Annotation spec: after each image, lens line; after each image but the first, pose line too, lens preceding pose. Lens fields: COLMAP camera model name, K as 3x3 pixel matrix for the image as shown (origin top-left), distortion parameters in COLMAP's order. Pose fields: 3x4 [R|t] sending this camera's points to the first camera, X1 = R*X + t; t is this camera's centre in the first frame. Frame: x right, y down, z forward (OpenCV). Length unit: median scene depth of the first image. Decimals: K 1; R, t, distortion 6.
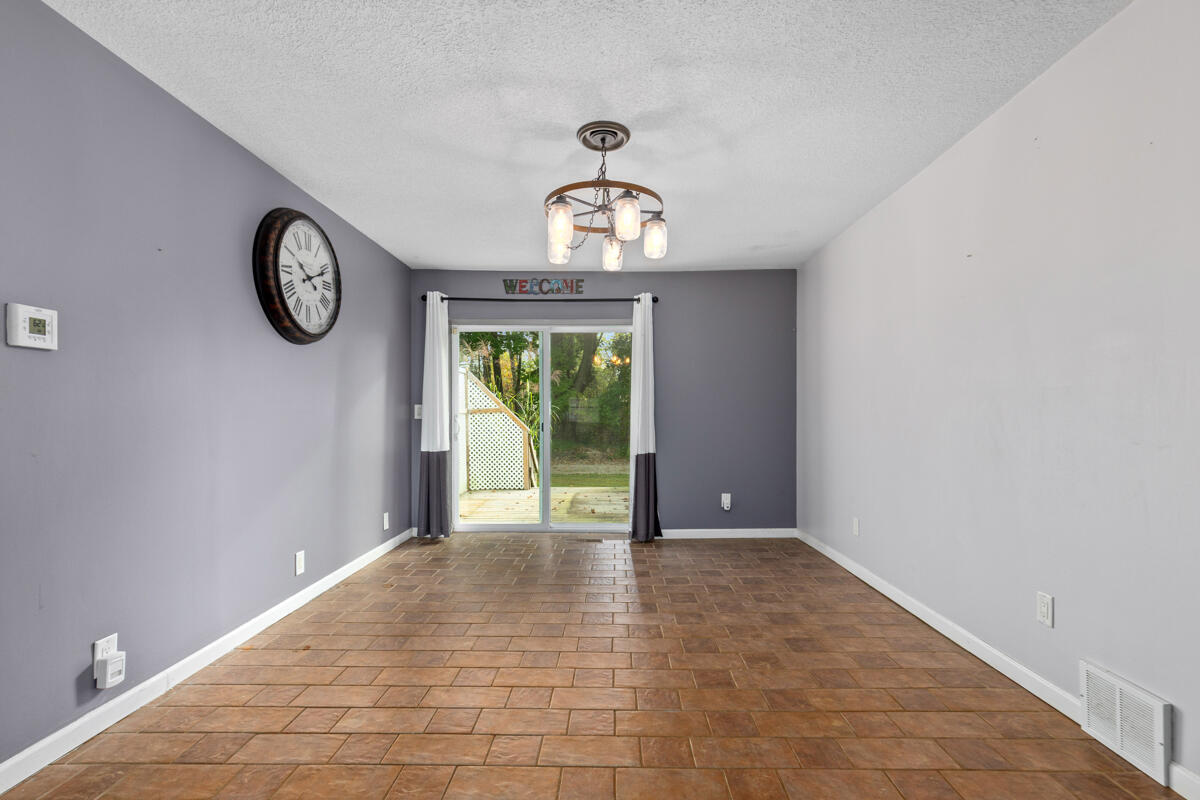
lens RADIAL K [[545.4, 0, 610.6], [0, 545.4, 407.7], [0, 0, 1]] dist [0.009553, -0.000684]
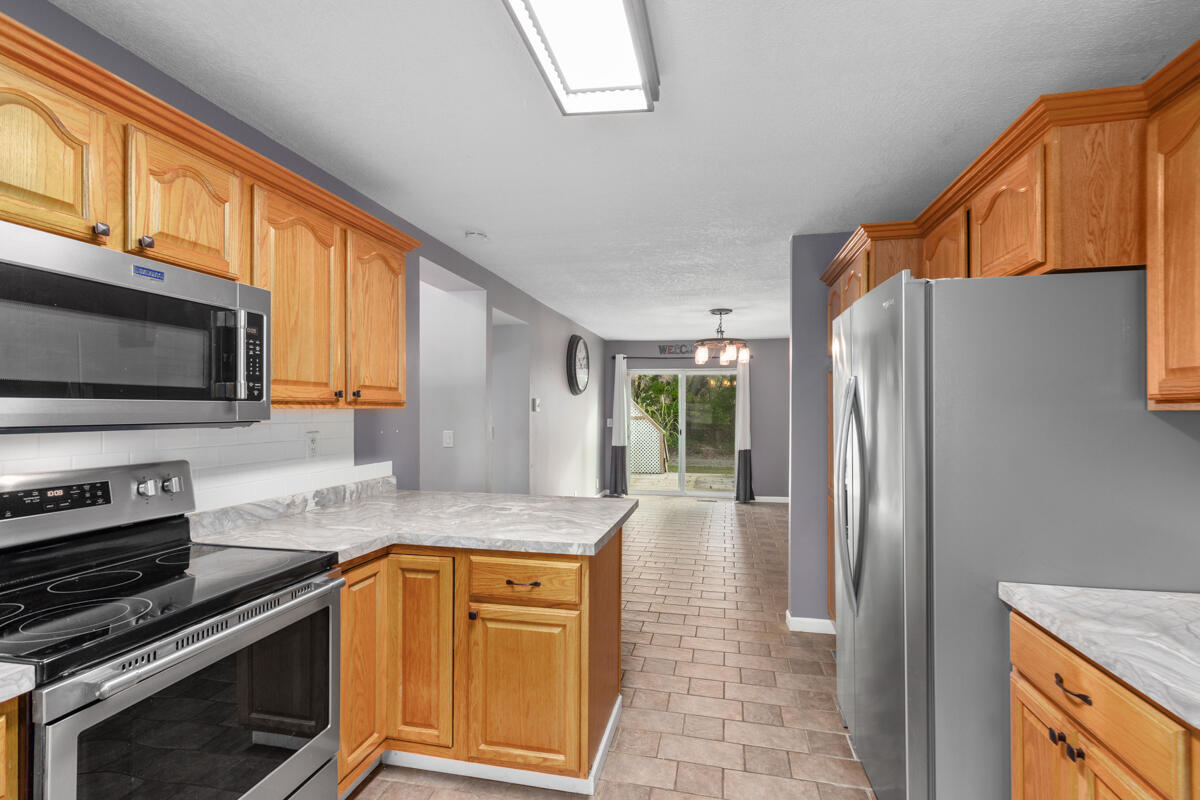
lens RADIAL K [[545.4, 0, 605.0], [0, 545.4, 407.7], [0, 0, 1]] dist [0.009553, -0.000684]
pose [[0.977875, 0.003522, -0.209160, -0.004319], [-0.001658, 0.999957, 0.009085, -0.056244], [0.209183, -0.008537, 0.977839, -0.695877]]
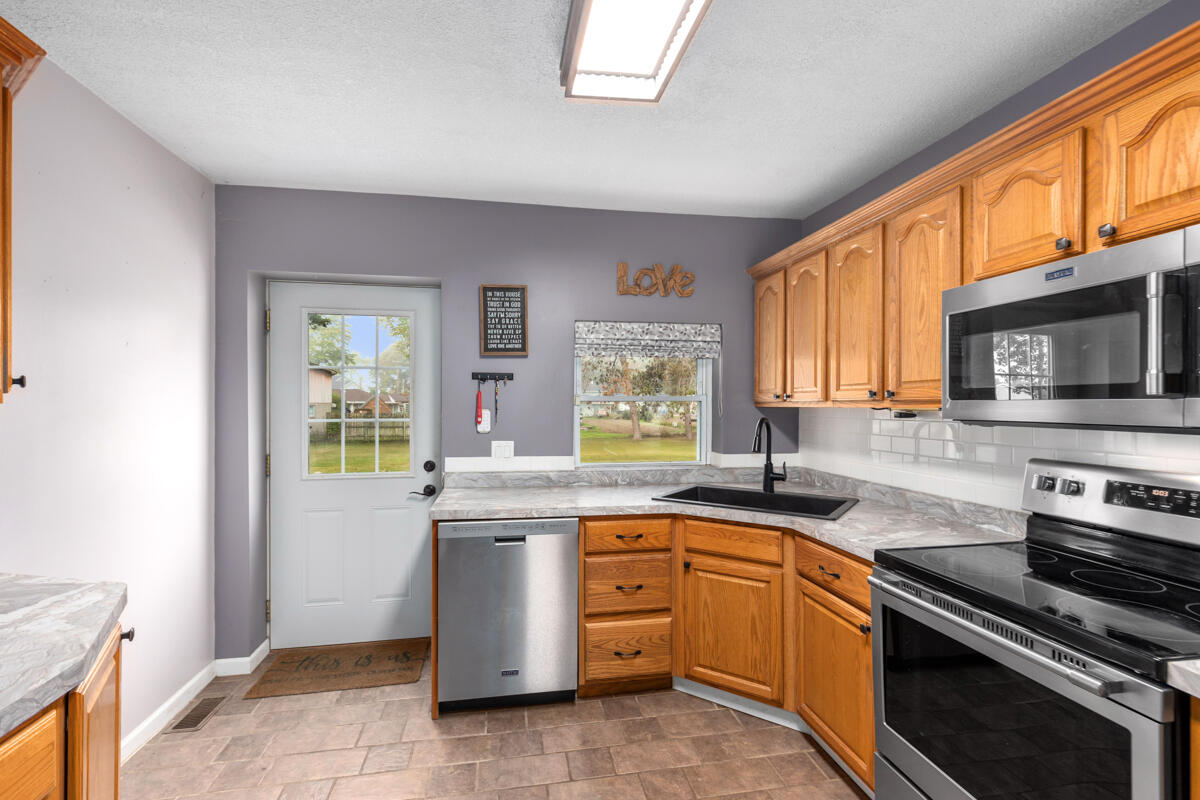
lens RADIAL K [[545.4, 0, 603.5], [0, 545.4, 397.0], [0, 0, 1]] dist [0.009553, -0.000684]
pose [[-0.980898, 0.000280, -0.194522, -0.006394], [0.004641, 0.999748, -0.021965, -0.044139], [0.194467, -0.022448, -0.980652, 1.363654]]
